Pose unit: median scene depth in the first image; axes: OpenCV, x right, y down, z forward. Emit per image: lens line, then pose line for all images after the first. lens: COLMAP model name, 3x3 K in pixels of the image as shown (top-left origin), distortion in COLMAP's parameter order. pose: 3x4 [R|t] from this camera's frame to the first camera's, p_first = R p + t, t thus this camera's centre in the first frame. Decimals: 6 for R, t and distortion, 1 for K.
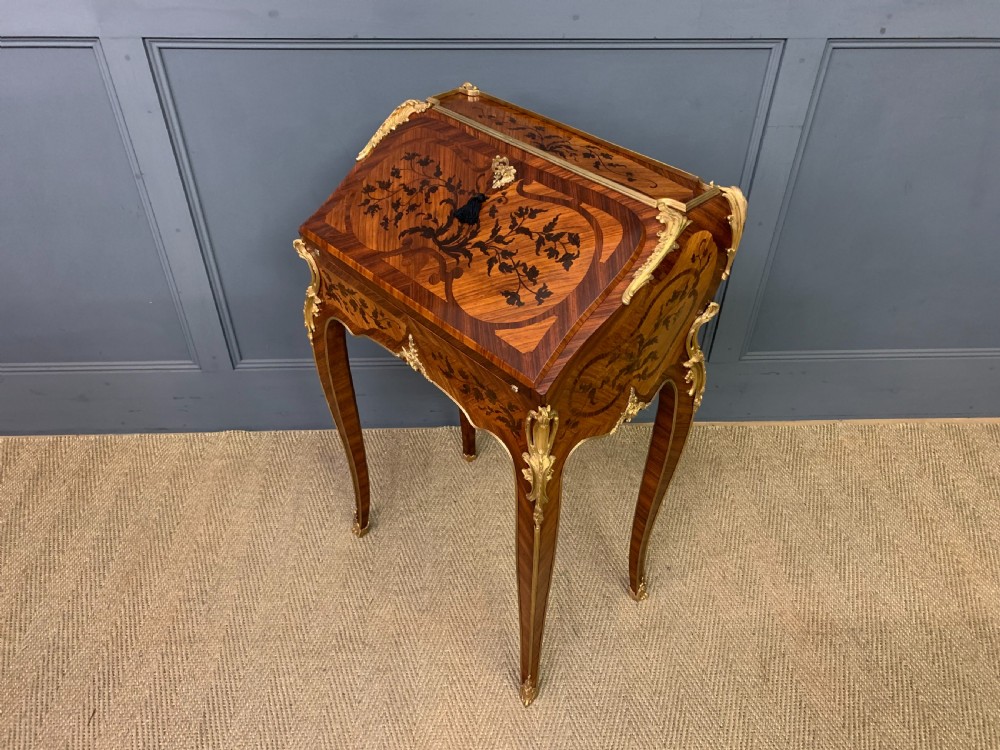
lens RADIAL K [[782.5, 0, 504.7], [0, 782.5, 378.9], [0, 0, 1]] dist [0.018135, -0.006998]
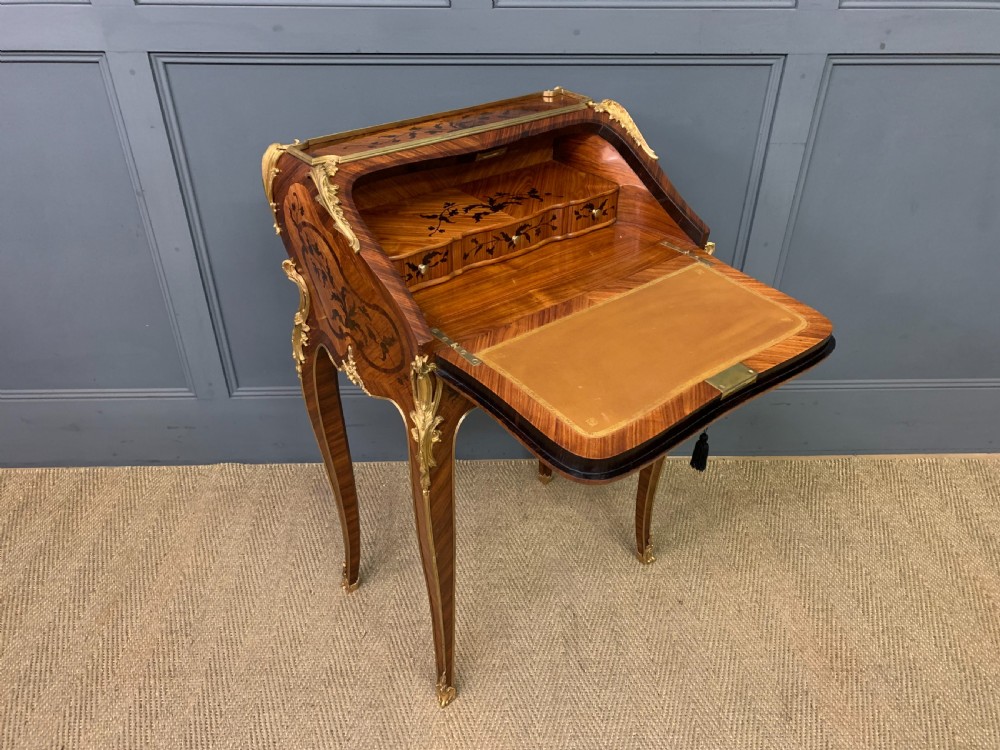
lens RADIAL K [[782.5, 0, 504.7], [0, 782.5, 378.9], [0, 0, 1]] dist [0.018135, -0.006998]
pose [[0.999966, 0.000646, -0.008271, 0.005561], [-0.001467, 0.995015, -0.099710, 0.070830], [0.008165, 0.099718, 0.994982, 0.033260]]
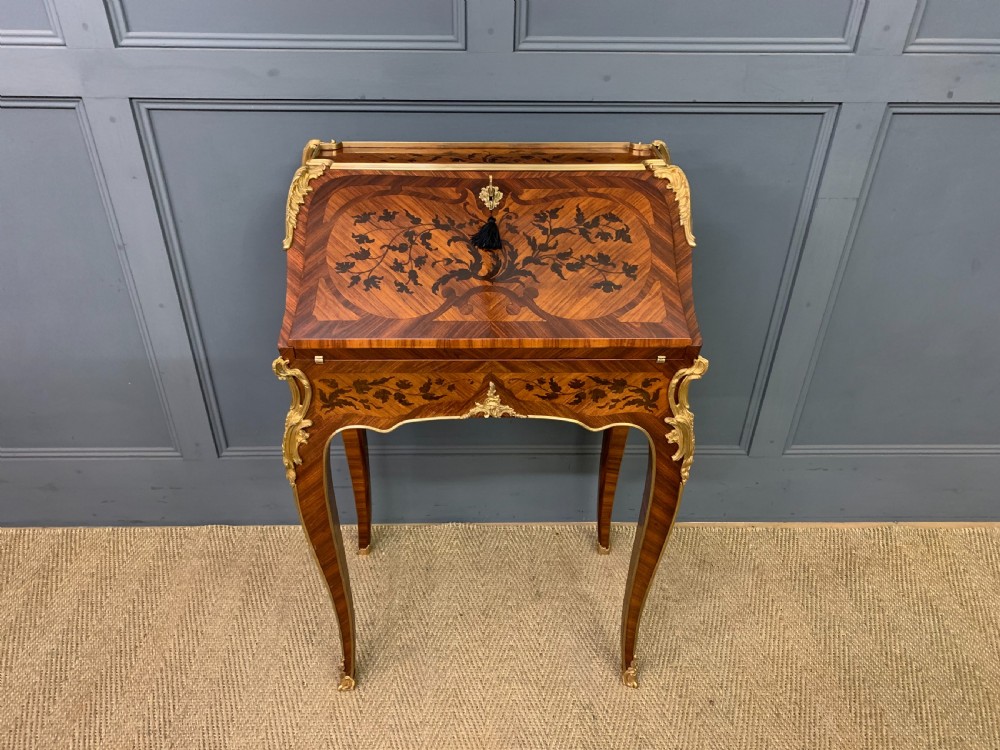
lens RADIAL K [[778.8, 0, 491.1], [0, 778.8, 370.2], [0, 0, 1]] dist [0.037727, -0.031498]
pose [[0.999728, 0.011277, -0.020406, -0.017048], [-0.013277, 0.994825, -0.100729, -0.029006], [0.019165, 0.100972, 0.994705, 0.114608]]
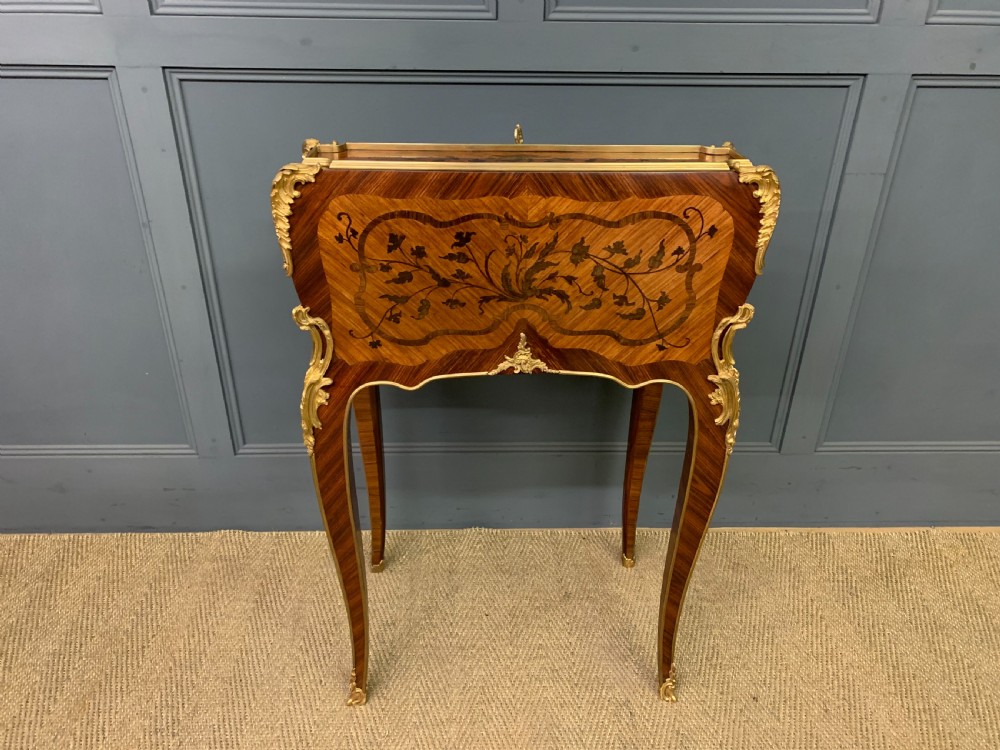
lens RADIAL K [[782.6, 0, 501.1], [0, 782.6, 377.9], [0, 0, 1]] dist [0.020574, -0.009599]
pose [[0.999881, 0.006647, -0.013902, -0.042650], [-0.009225, 0.980861, -0.194489, 0.080794], [0.012343, 0.194594, 0.980806, 0.148160]]
